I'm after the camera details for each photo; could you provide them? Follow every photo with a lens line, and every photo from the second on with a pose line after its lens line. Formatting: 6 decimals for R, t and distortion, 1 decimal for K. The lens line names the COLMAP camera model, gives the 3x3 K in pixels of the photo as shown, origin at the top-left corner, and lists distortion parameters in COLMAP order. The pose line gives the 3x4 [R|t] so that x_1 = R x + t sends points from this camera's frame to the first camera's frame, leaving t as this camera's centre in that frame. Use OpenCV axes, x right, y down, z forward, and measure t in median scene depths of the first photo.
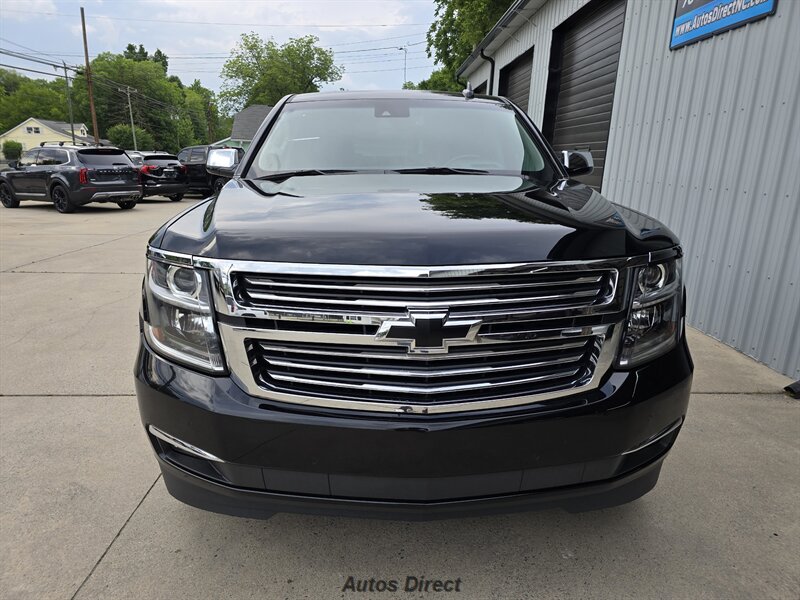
lens RADIAL K [[537.3, 0, 397.8], [0, 537.3, 303.3], [0, 0, 1]] dist [0.071865, -0.065700]
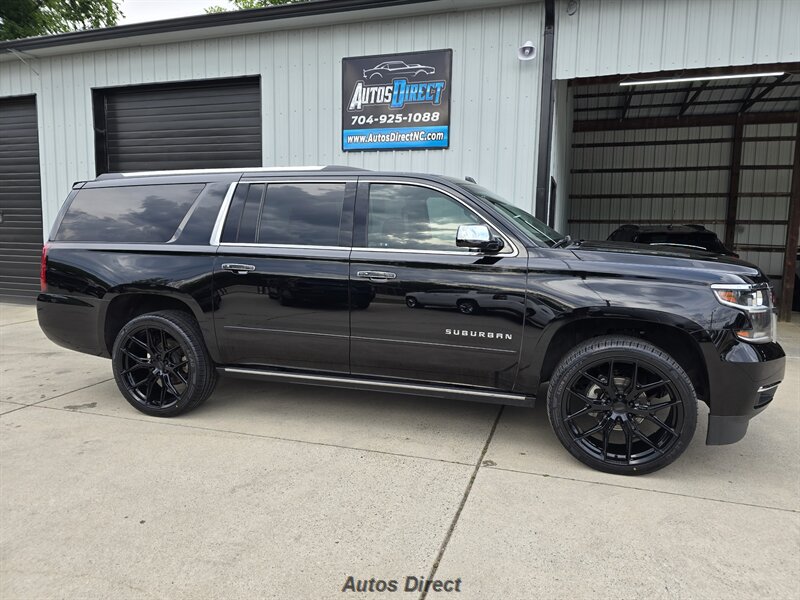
lens RADIAL K [[537.3, 0, 404.3], [0, 537.3, 298.4], [0, 0, 1]] dist [0.071865, -0.065700]
pose [[0.331571, -0.130282, 0.934391, -0.797451], [0.237248, 0.970106, 0.051073, -0.132731], [-0.913112, 0.204748, 0.352568, 0.454188]]
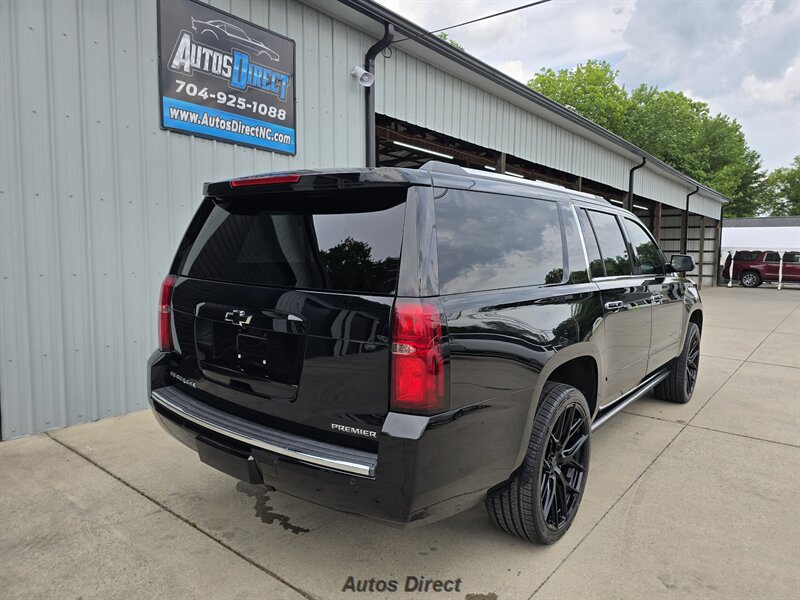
lens RADIAL K [[542.6, 0, 411.8], [0, 542.6, 299.9], [0, 0, 1]] dist [0.056353, -0.051572]
pose [[-0.773000, -0.086078, 0.628540, -0.409997], [0.133825, 0.946334, 0.294182, -0.411636], [-0.620131, 0.311517, -0.719997, 1.499769]]
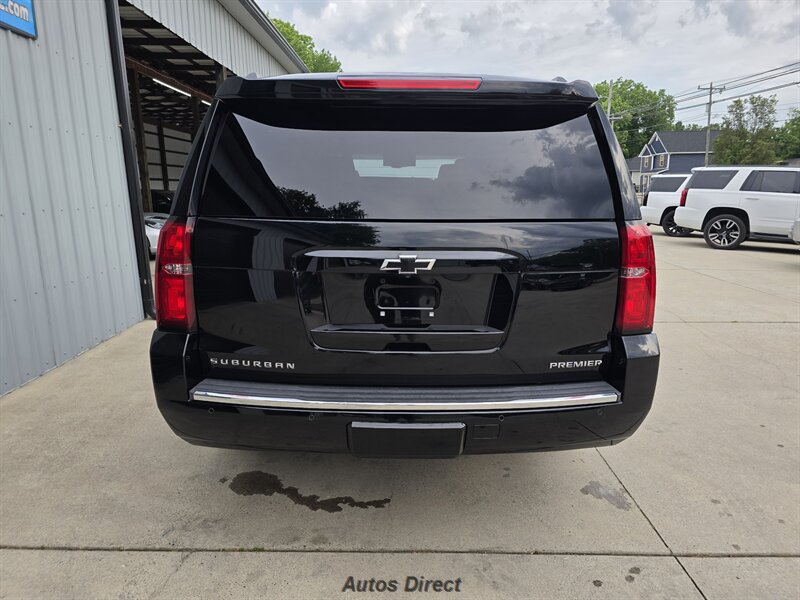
lens RADIAL K [[542.6, 0, 405.4], [0, 542.6, 297.8], [0, 0, 1]] dist [0.056353, -0.051572]
pose [[-0.999742, -0.018797, 0.012754, -0.027218], [-0.011092, 0.893947, 0.448035, -0.422458], [-0.019823, 0.447778, -0.893925, 1.592264]]
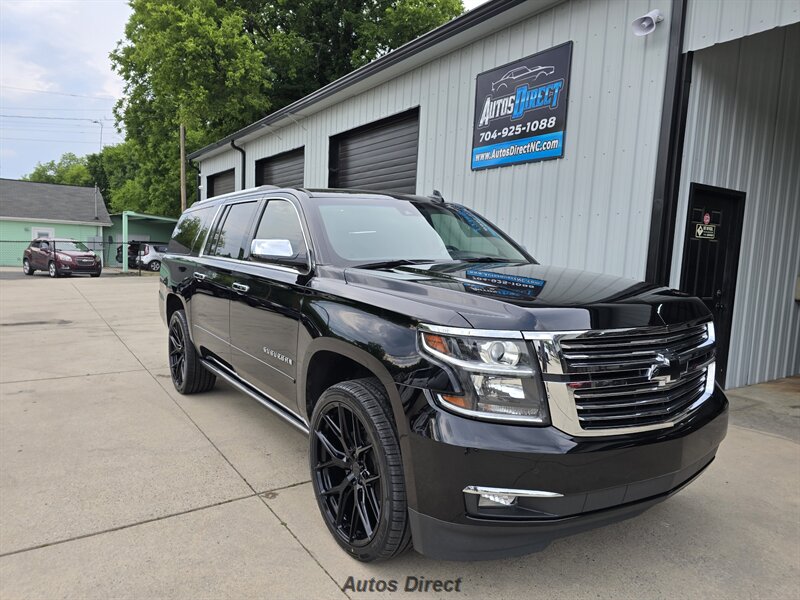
lens RADIAL K [[537.3, 0, 397.4], [0, 537.3, 305.1], [0, 0, 1]] dist [0.071865, -0.065700]
pose [[0.844826, -0.045695, 0.533087, -0.387731], [0.120282, 0.987063, -0.106012, -0.014958], [-0.521346, 0.153682, 0.839393, 0.028862]]
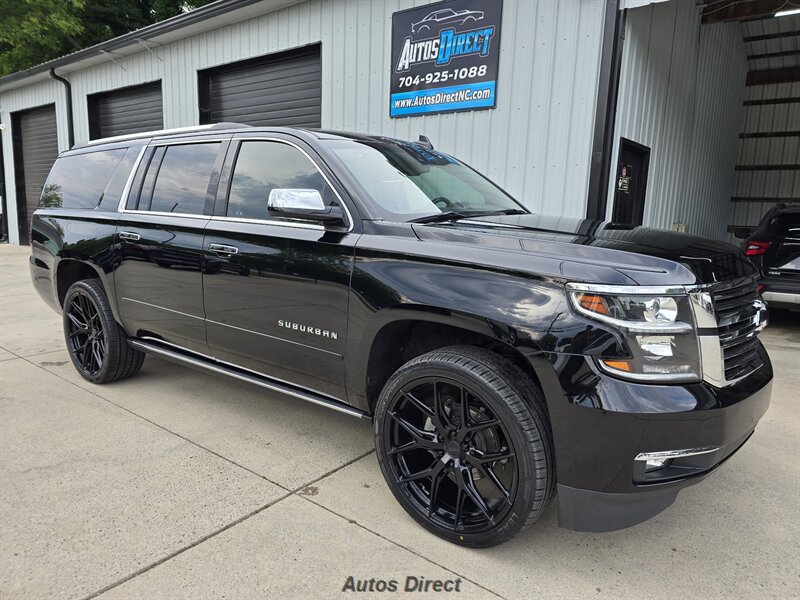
lens RADIAL K [[537.3, 0, 408.6], [0, 537.3, 301.1], [0, 0, 1]] dist [0.071865, -0.065700]
pose [[0.633918, -0.132396, 0.761984, -0.502320], [0.184780, 0.982633, 0.017010, -0.055631], [-0.751002, 0.130016, 0.647373, 0.208147]]
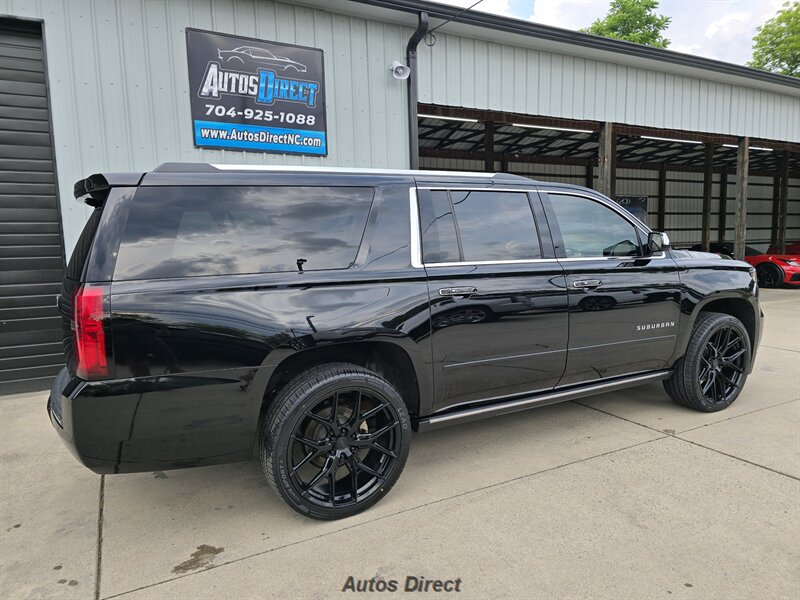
lens RADIAL K [[537.3, 0, 397.8], [0, 537.3, 307.2], [0, 0, 1]] dist [0.071865, -0.065700]
pose [[-0.443531, -0.114726, 0.888886, -0.688917], [0.245531, 0.938278, 0.243615, -0.332054], [-0.861971, 0.326300, -0.387987, 1.192444]]
